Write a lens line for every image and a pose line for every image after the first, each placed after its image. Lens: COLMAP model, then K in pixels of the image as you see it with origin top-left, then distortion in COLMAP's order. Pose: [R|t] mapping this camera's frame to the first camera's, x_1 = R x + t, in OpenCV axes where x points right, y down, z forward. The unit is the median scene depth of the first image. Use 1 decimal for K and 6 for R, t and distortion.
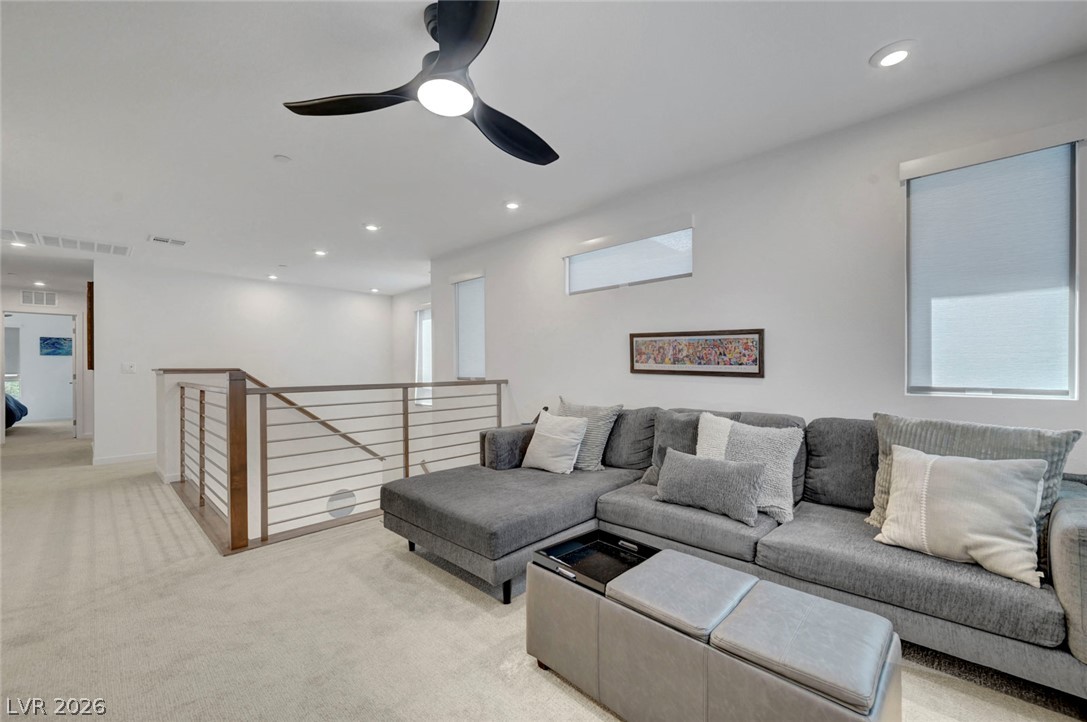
lens RADIAL K [[436.1, 0, 548.0], [0, 436.1, 367.8], [0, 0, 1]] dist [-0.003317, 0.001138]
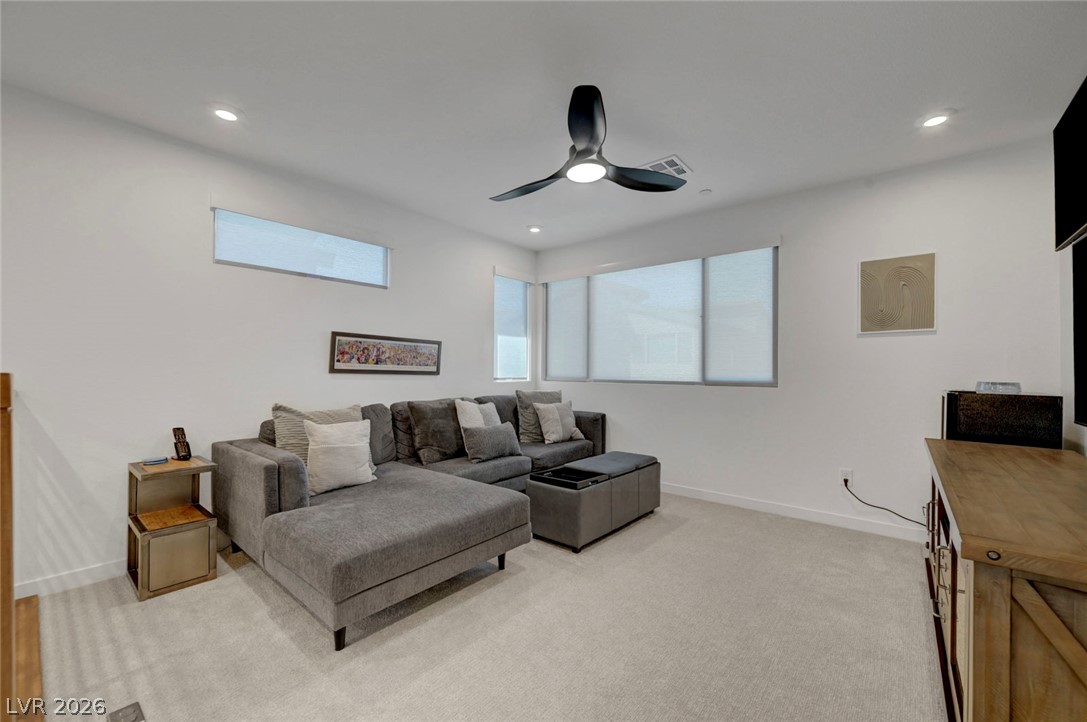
lens RADIAL K [[436.1, 0, 546.3], [0, 436.1, 369.3], [0, 0, 1]] dist [-0.003317, 0.001138]
pose [[-0.067458, 0.001320, 0.997721, -0.859299], [-0.002574, 0.999996, -0.001497, 0.004909], [-0.997719, -0.002670, -0.067454, 0.651800]]
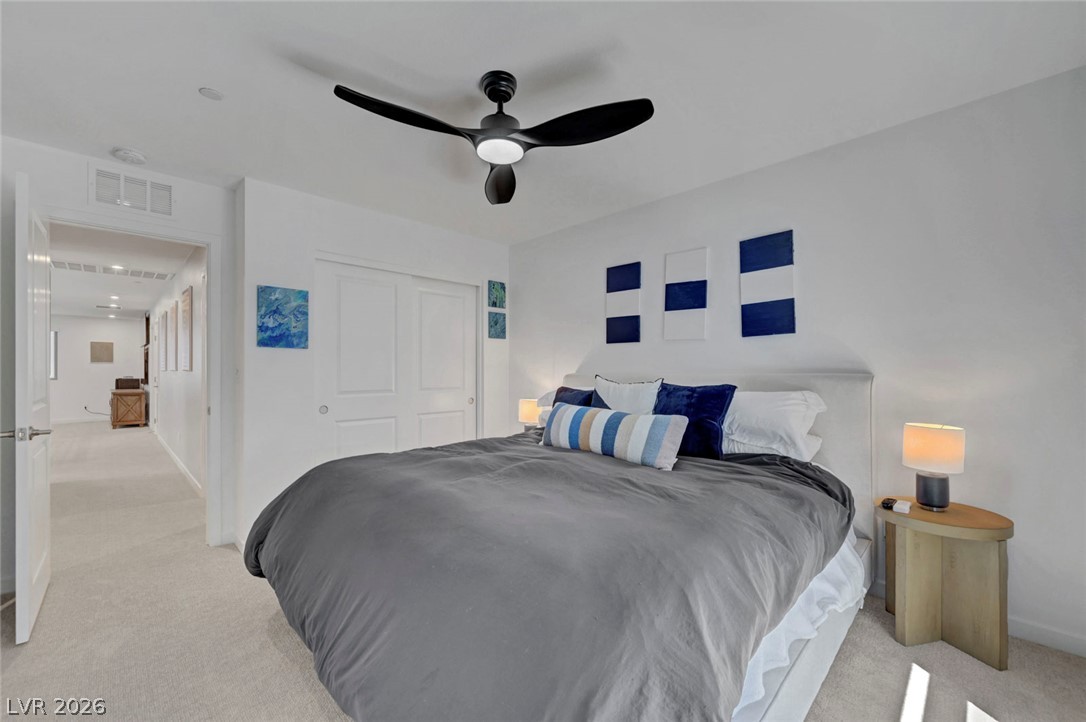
lens RADIAL K [[435.7, 0, 543.8], [0, 435.7, 368.2], [0, 0, 1]] dist [-0.003317, 0.001138]
pose [[-0.999554, 0.009832, 0.028205, -3.449002], [0.009774, 0.999950, -0.002224, 0.001694], [-0.028226, -0.001947, -0.999600, 3.069158]]
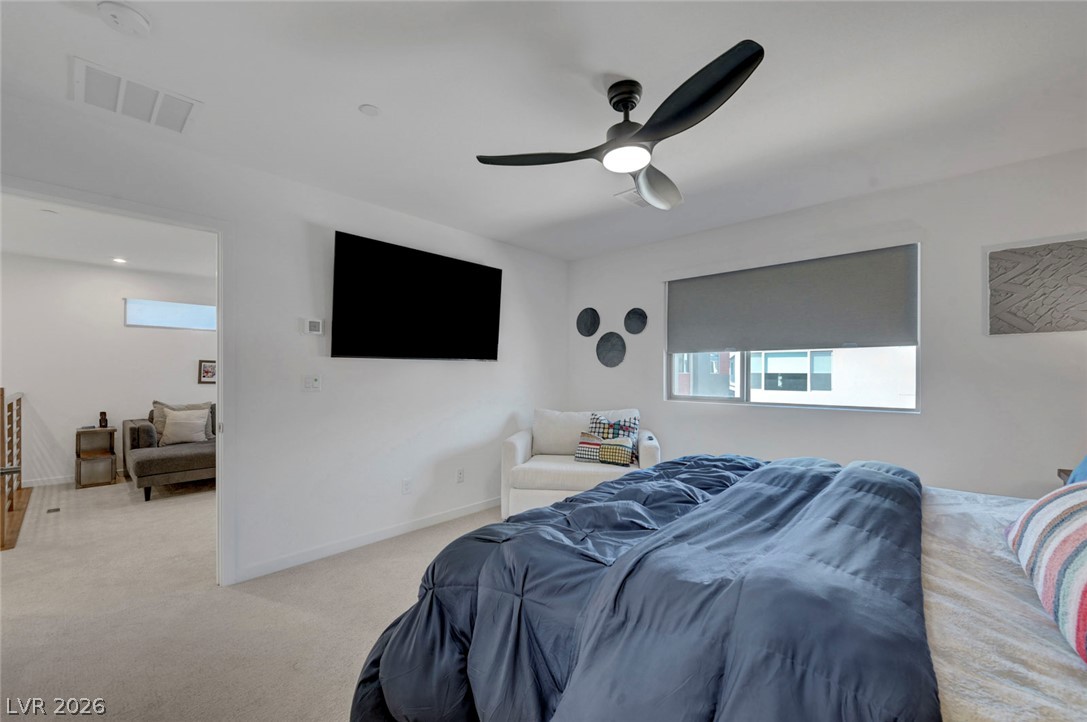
lens RADIAL K [[436.1, 0, 539.2], [0, 436.1, 372.6], [0, 0, 1]] dist [-0.003317, 0.001138]
pose [[-0.017764, 0.006687, 0.999820, -1.643388], [0.000589, 0.999978, -0.006678, -0.019639], [-0.999842, 0.000470, -0.017768, -0.303214]]
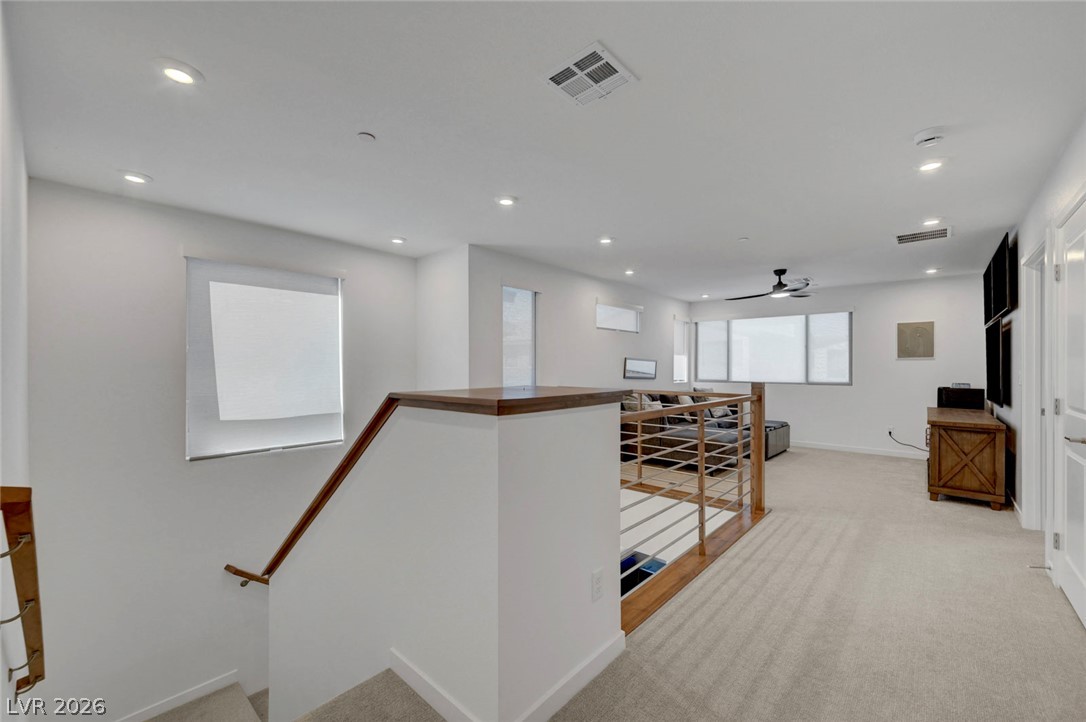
lens RADIAL K [[435.7, 0, 545.1], [0, 435.7, 366.2], [0, 0, 1]] dist [-0.003317, 0.001138]
pose [[-0.026685, 0.008525, 0.999608, -1.852462], [-0.001561, 0.999962, -0.008570, -0.026087], [-0.999643, -0.001789, -0.026671, 1.524355]]
